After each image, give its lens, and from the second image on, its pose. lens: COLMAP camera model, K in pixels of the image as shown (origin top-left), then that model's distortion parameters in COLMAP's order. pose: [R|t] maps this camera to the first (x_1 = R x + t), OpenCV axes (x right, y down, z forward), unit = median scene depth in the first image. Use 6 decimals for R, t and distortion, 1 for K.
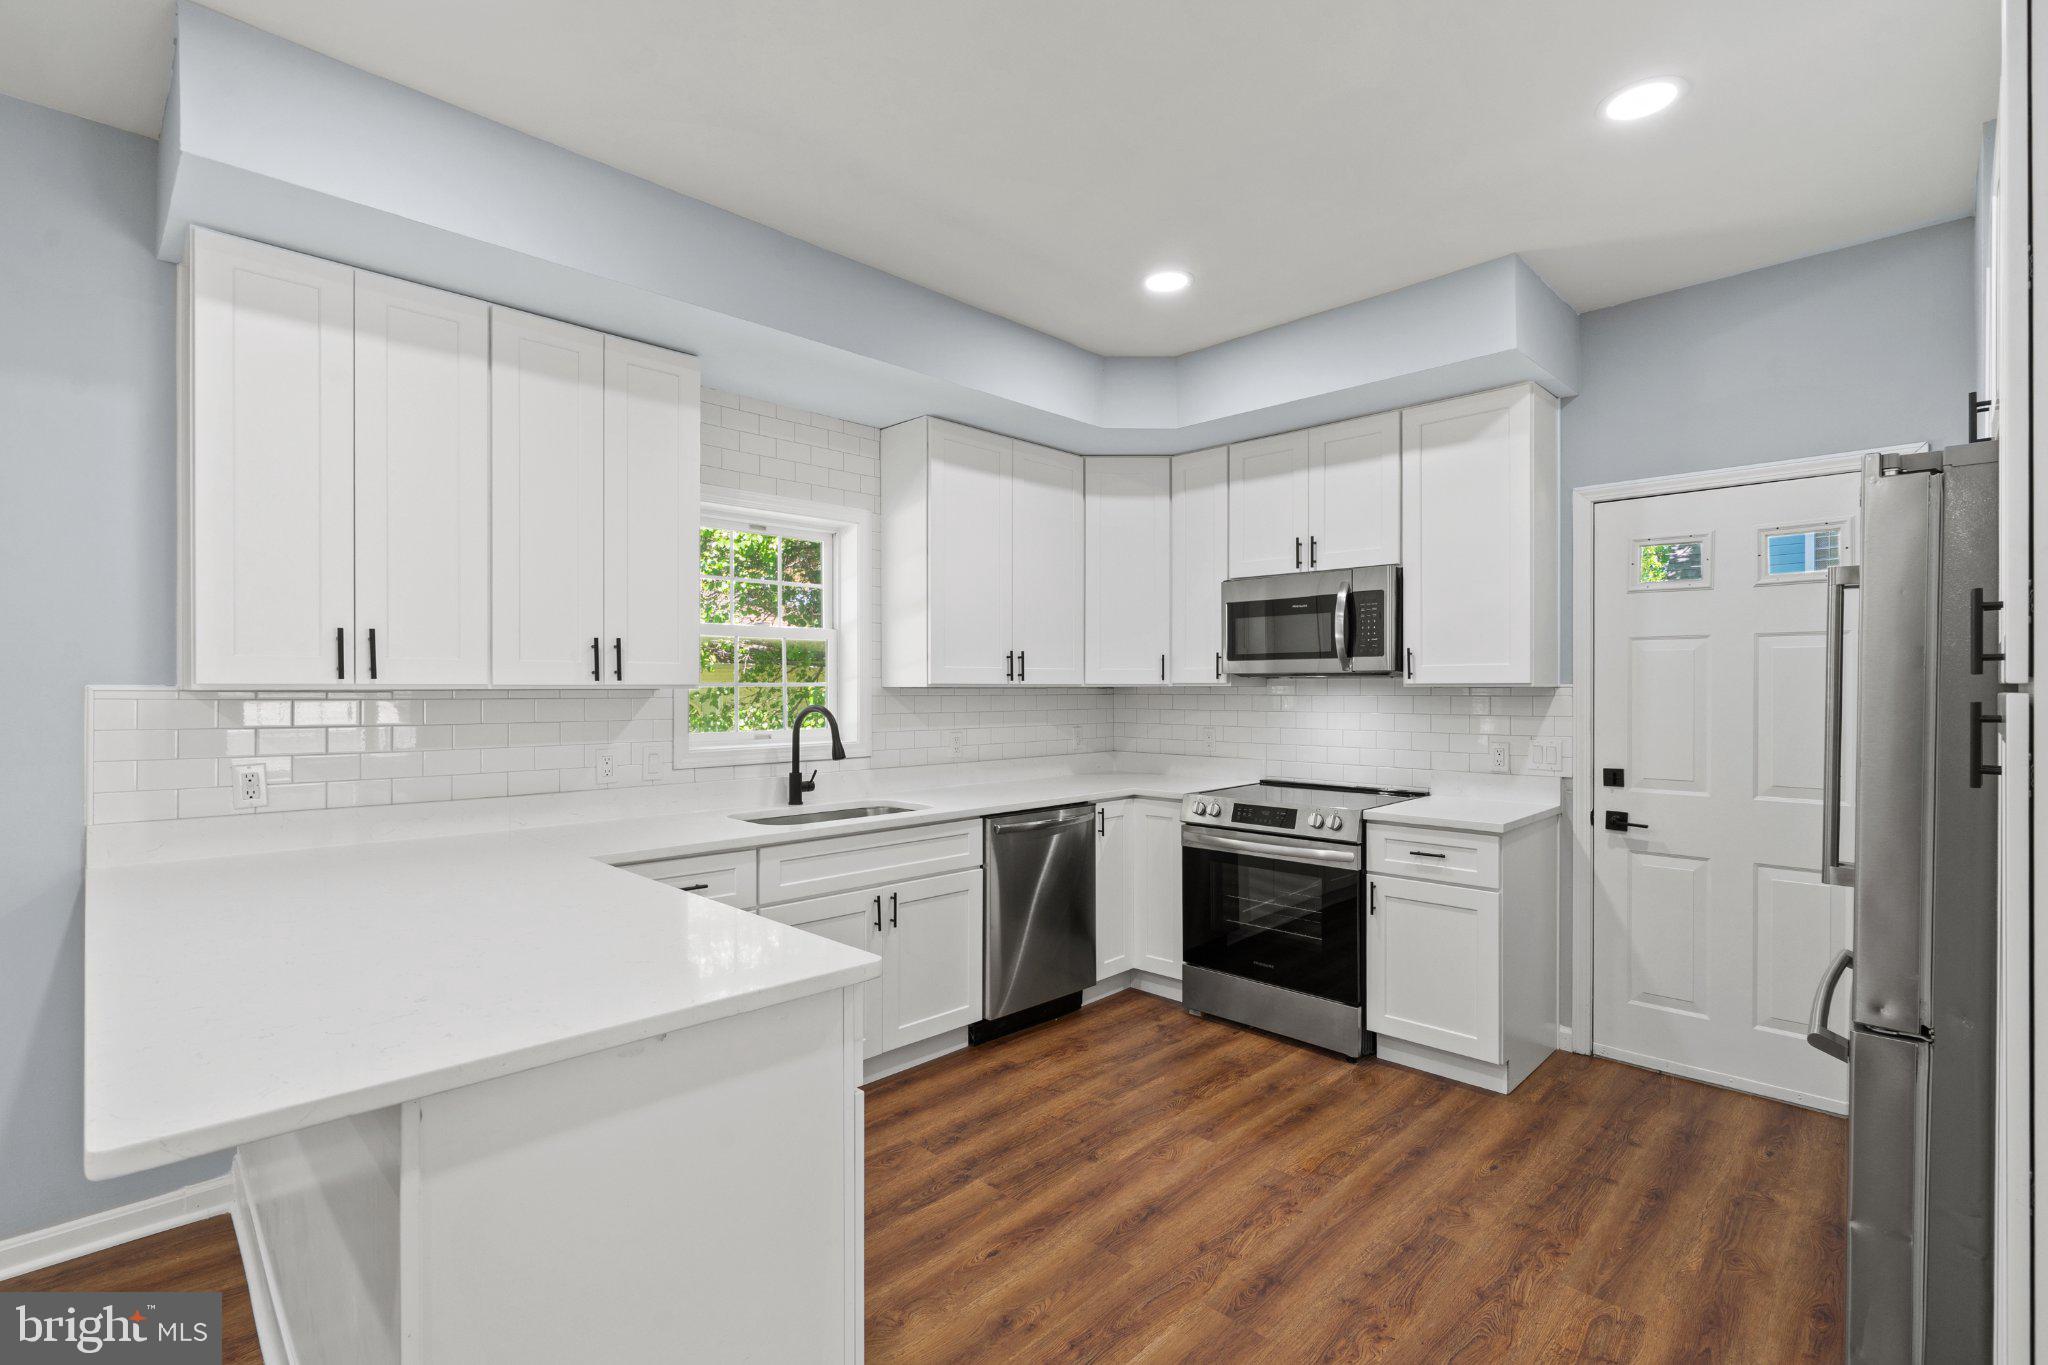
lens RADIAL K [[943.8, 0, 1028.3], [0, 943.8, 685.7], [0, 0, 1]] dist [-0.003680, 0.000635]
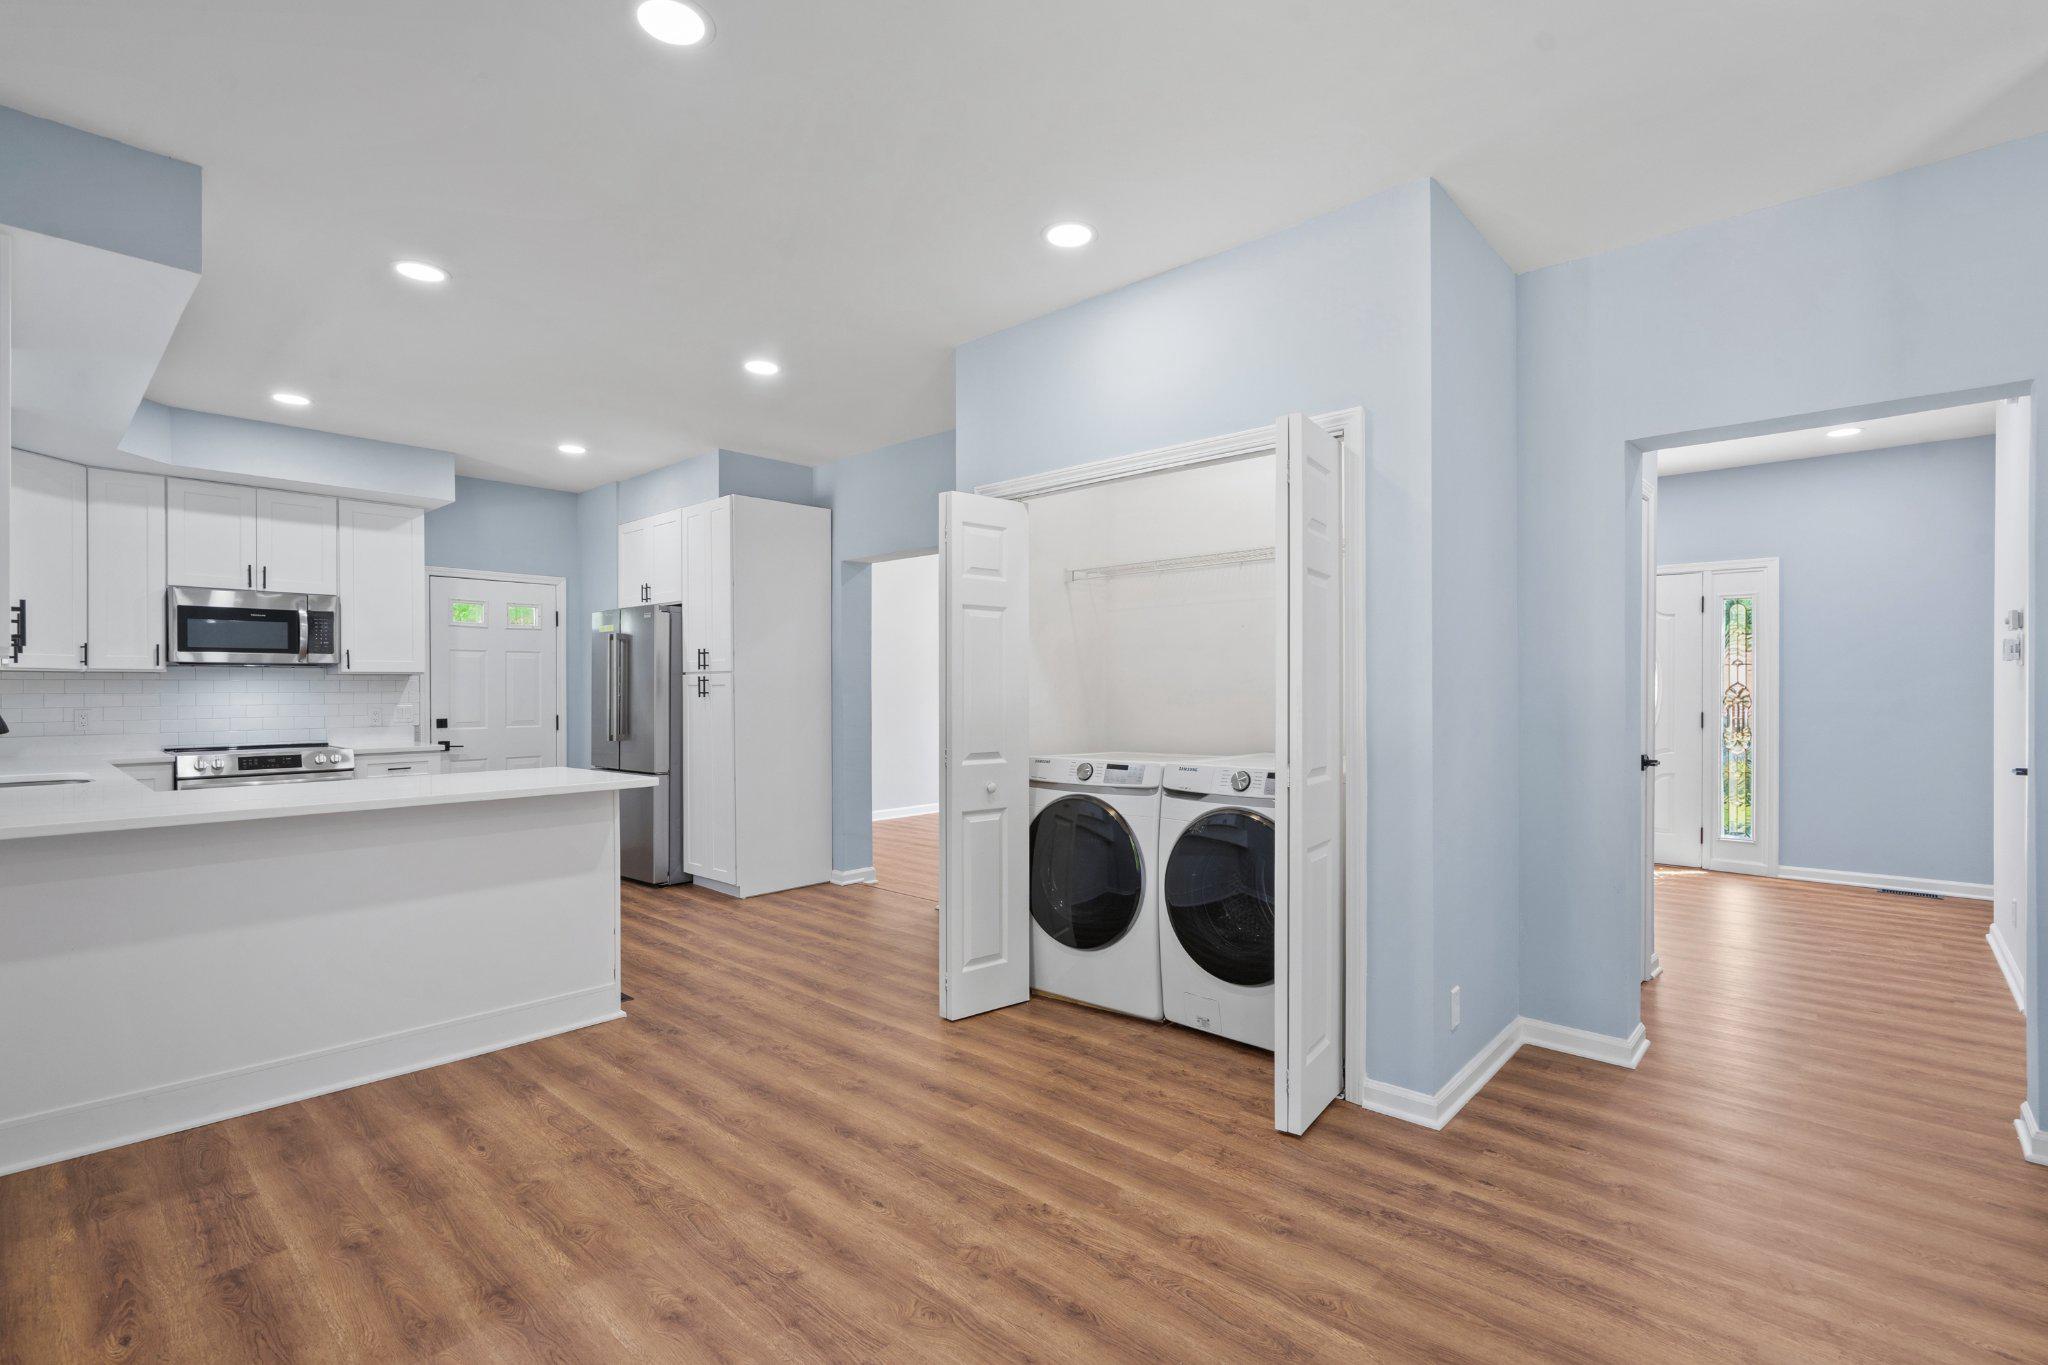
lens RADIAL K [[943.8, 0, 1022.0], [0, 943.8, 695.0], [0, 0, 1]] dist [-0.003680, 0.000635]
pose [[-0.028682, -0.003797, 0.999581, -1.220634], [0.005563, 0.999977, 0.003958, 0.037521], [-0.999573, 0.005674, -0.028661, -0.101744]]
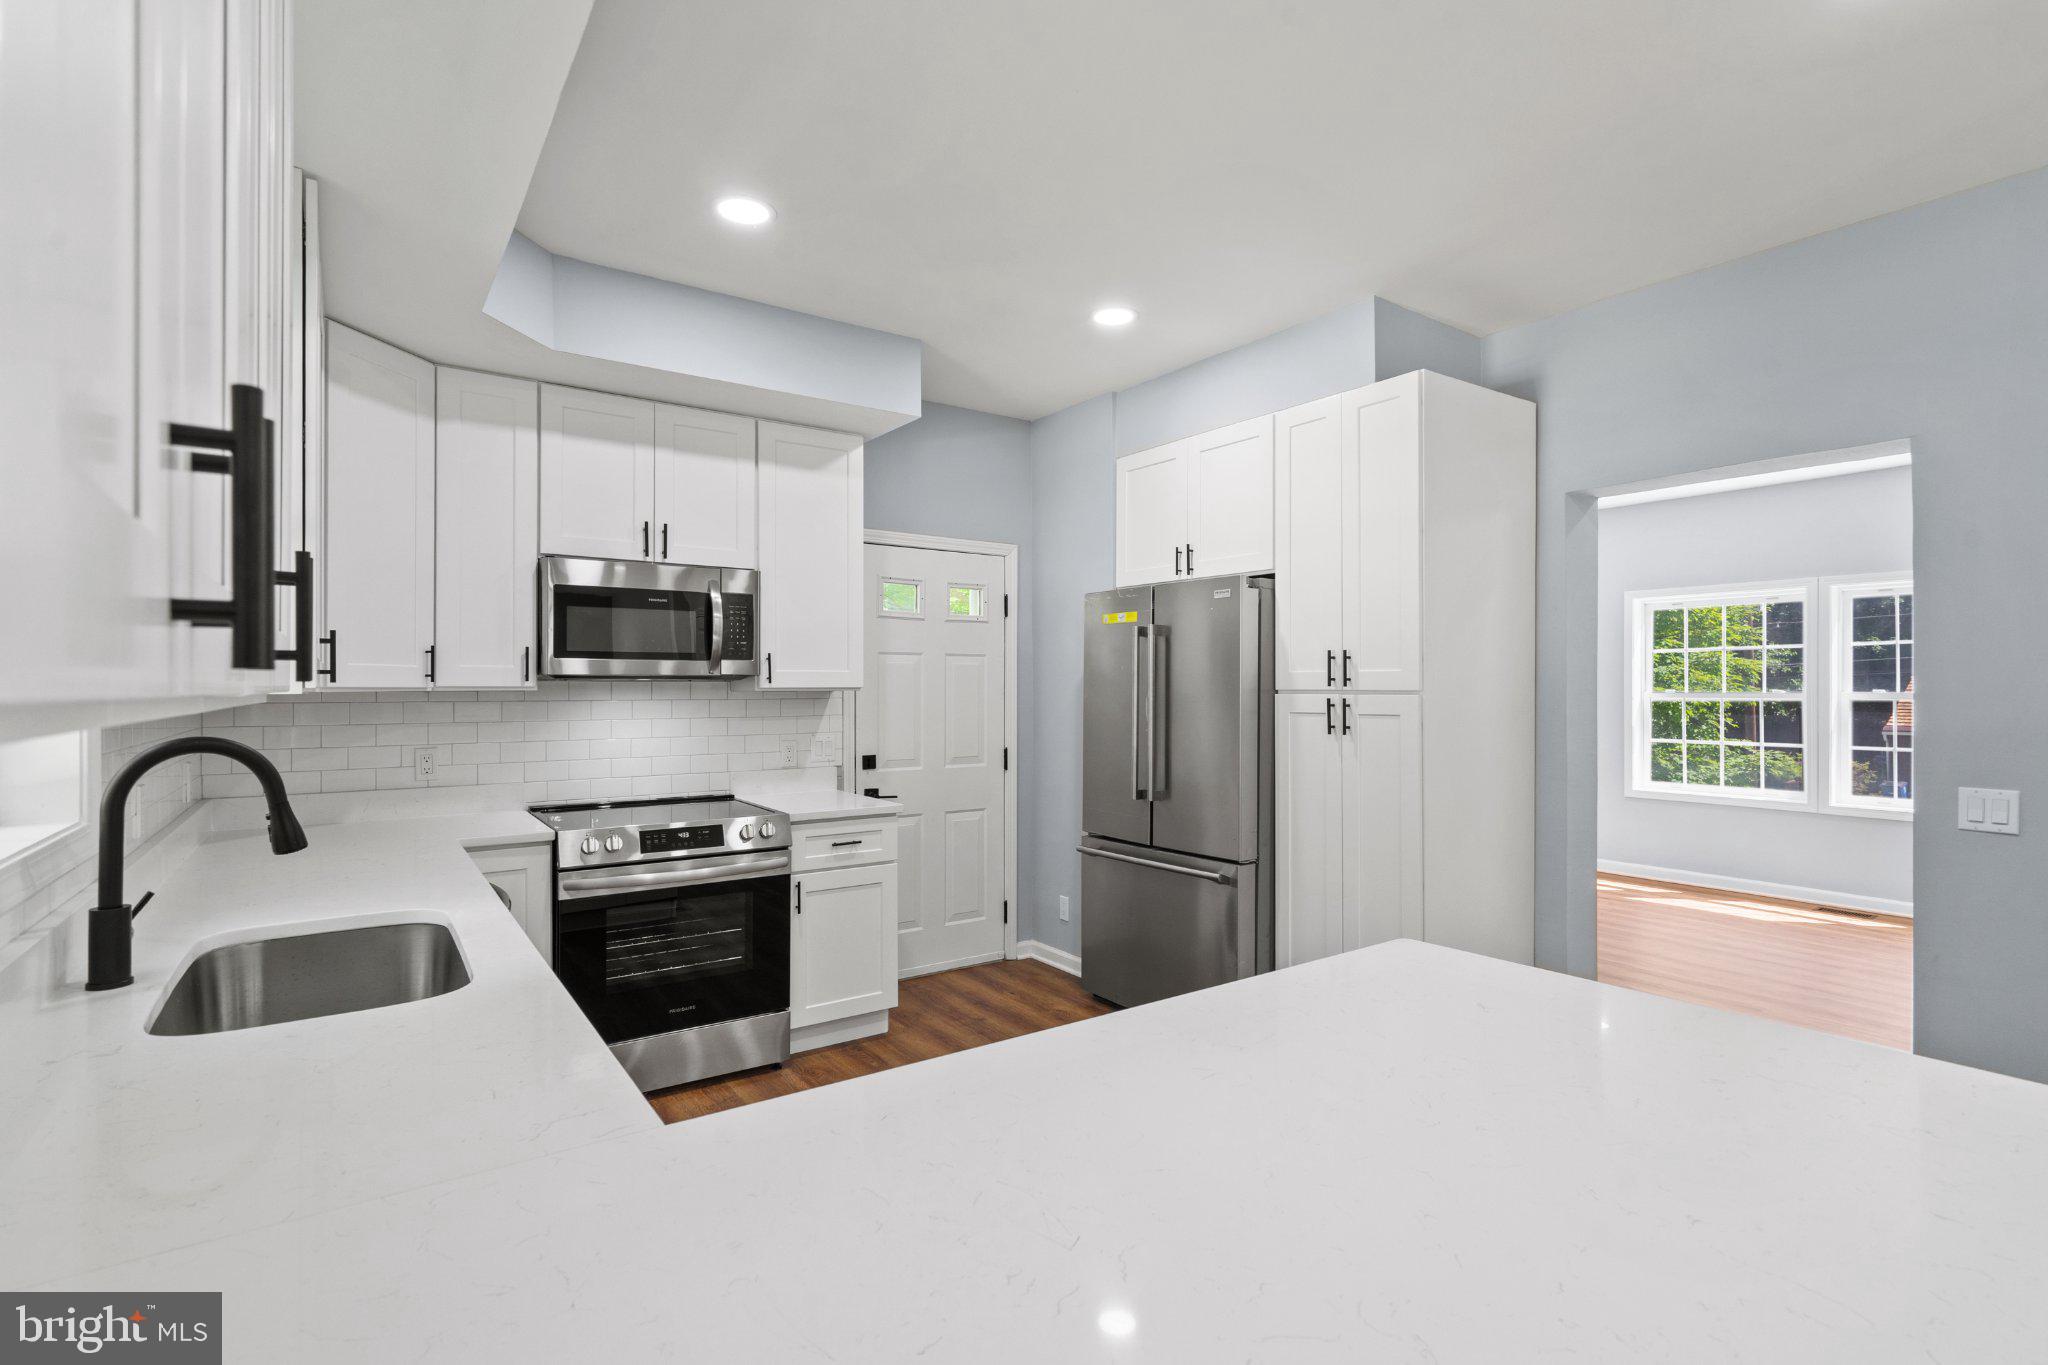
lens RADIAL K [[943.8, 0, 993.4], [0, 943.8, 692.9], [0, 0, 1]] dist [-0.003680, 0.000635]
pose [[0.199109, -0.002489, 0.979974, -0.553995], [0.000137, 0.999997, 0.002512, 0.000751], [-0.979977, -0.000366, 0.199109, 0.546989]]
